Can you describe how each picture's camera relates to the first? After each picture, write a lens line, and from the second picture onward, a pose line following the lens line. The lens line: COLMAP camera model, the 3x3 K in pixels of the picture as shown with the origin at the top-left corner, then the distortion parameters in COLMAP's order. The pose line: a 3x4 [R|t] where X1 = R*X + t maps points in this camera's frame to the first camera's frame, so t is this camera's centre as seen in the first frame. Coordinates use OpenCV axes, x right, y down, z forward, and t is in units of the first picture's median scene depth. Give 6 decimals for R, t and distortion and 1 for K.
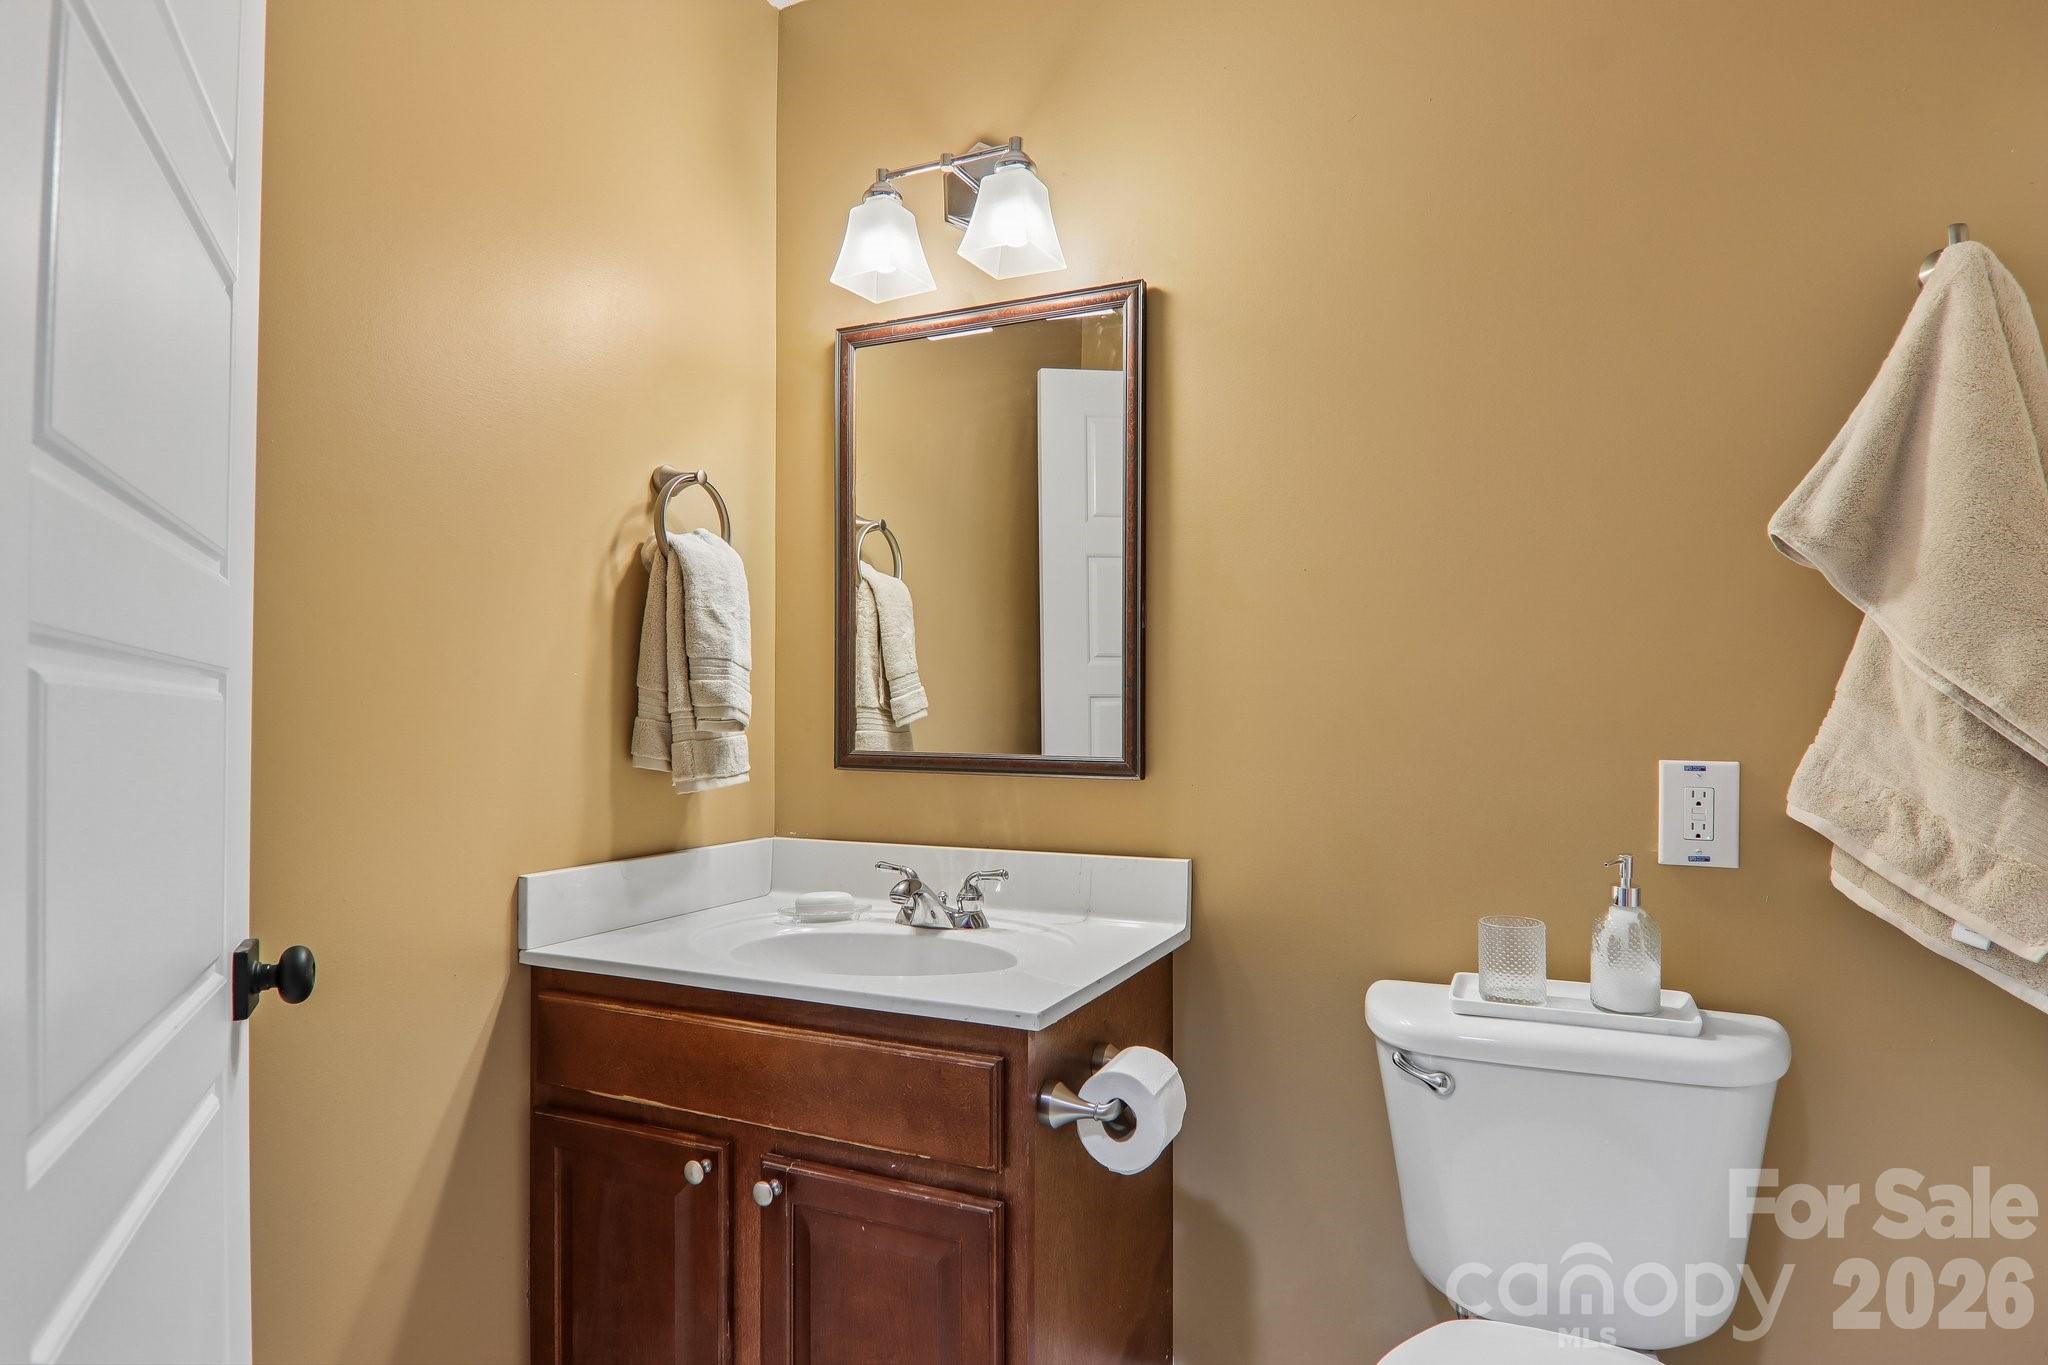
lens RADIAL K [[1132.7, 0, 1057.0], [0, 1132.7, 675.9], [0, 0, 1]] dist [-0.000350, -0.017557]
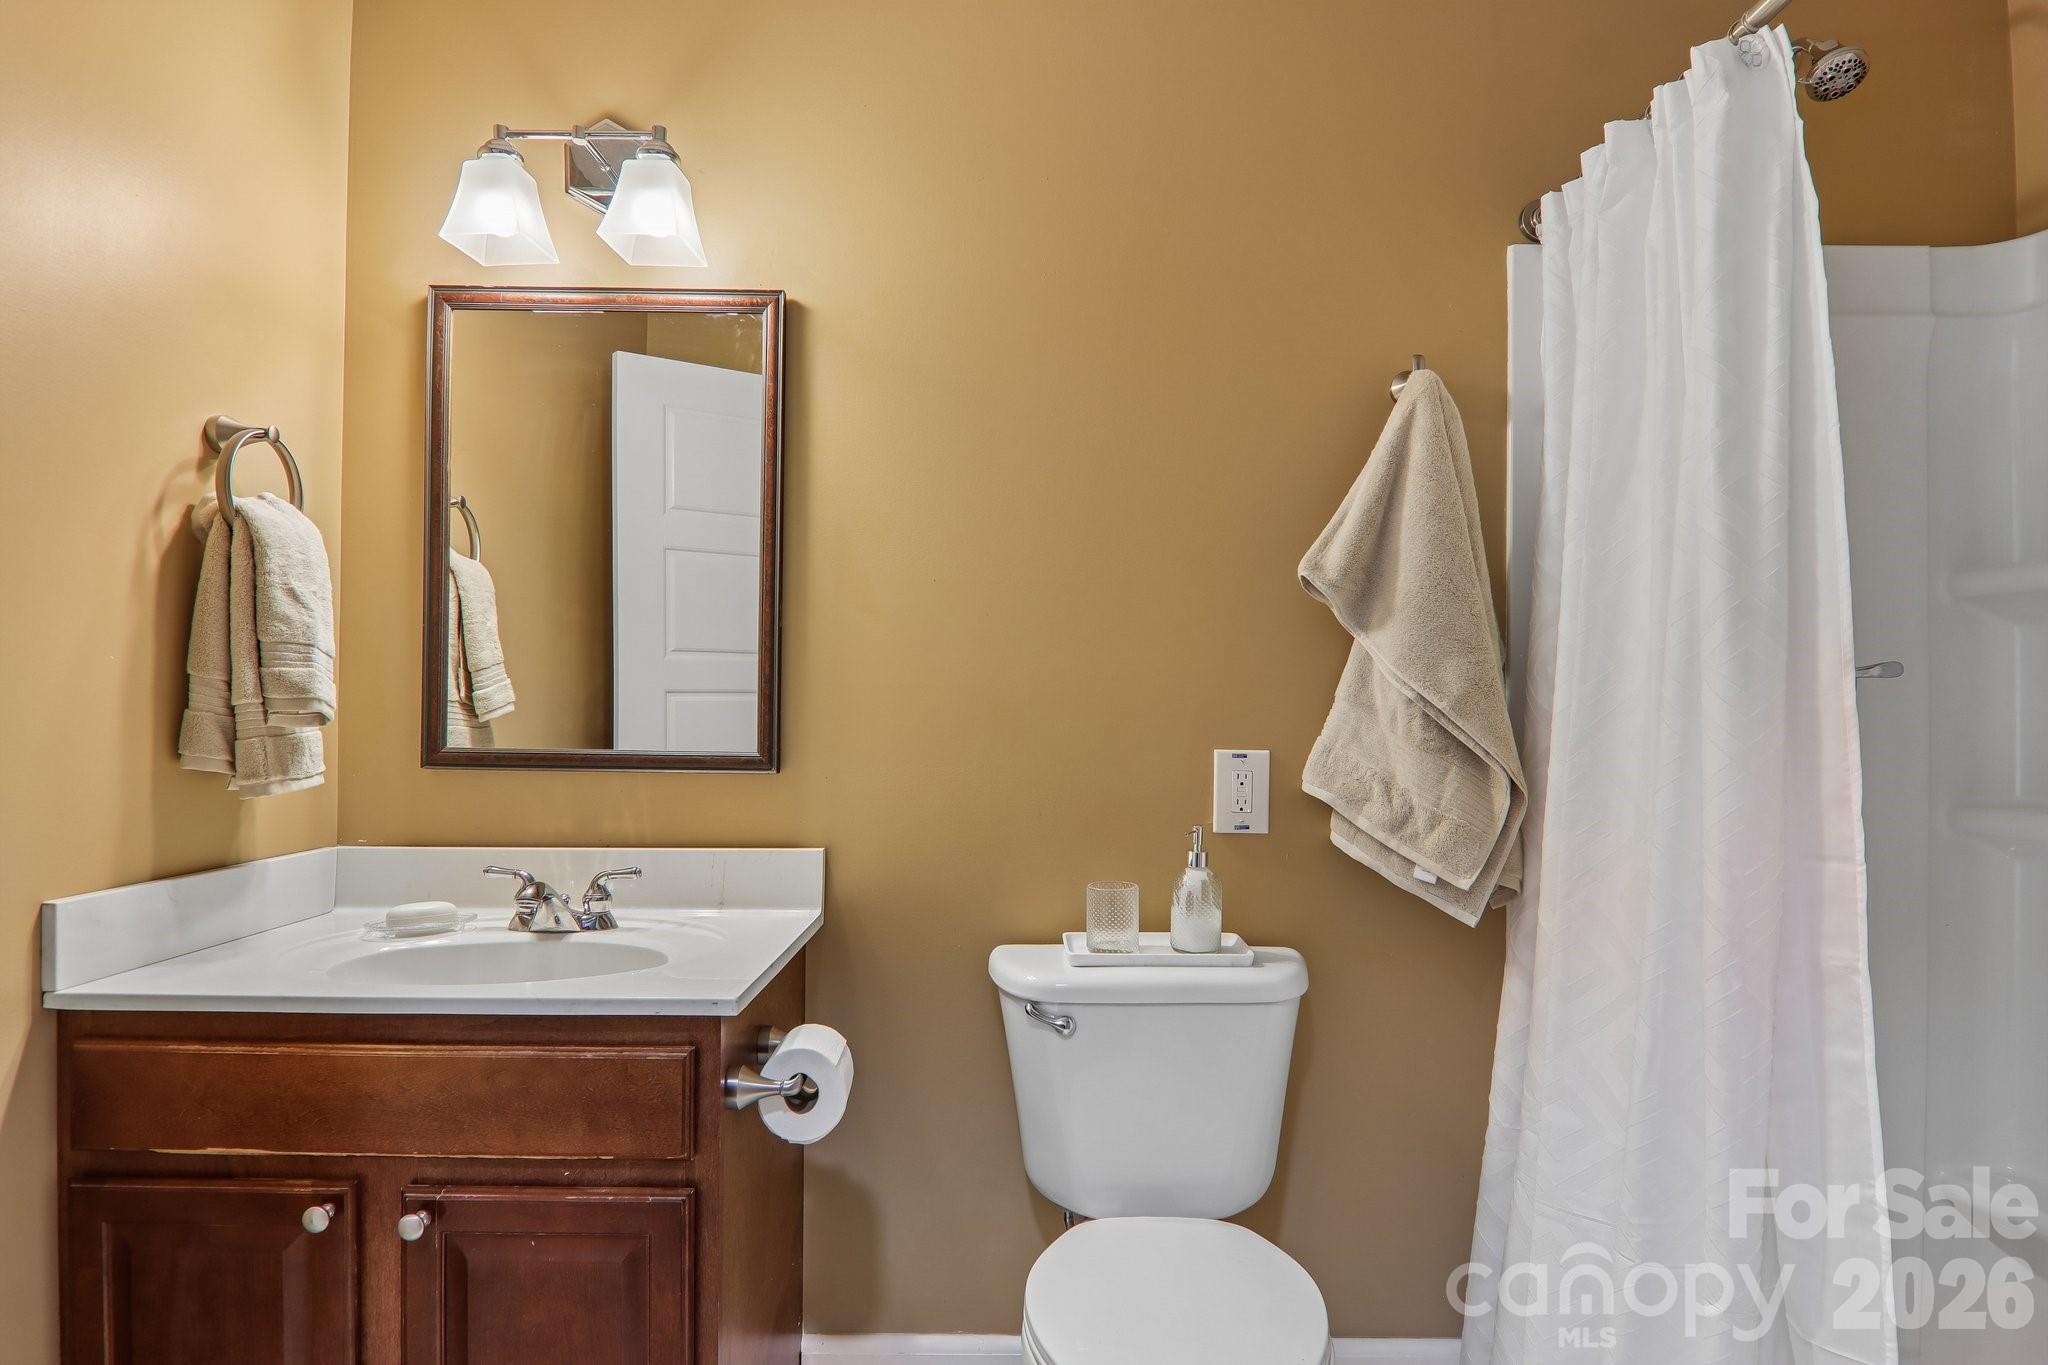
lens RADIAL K [[1132.7, 0, 1037.3], [0, 1132.7, 669.8], [0, 0, 1]] dist [-0.000350, -0.017557]
pose [[0.902125, 0.021200, 0.430953, -0.184022], [-0.020495, 0.999770, -0.006278, -0.001496], [-0.430987, -0.003169, 0.902353, -0.042831]]
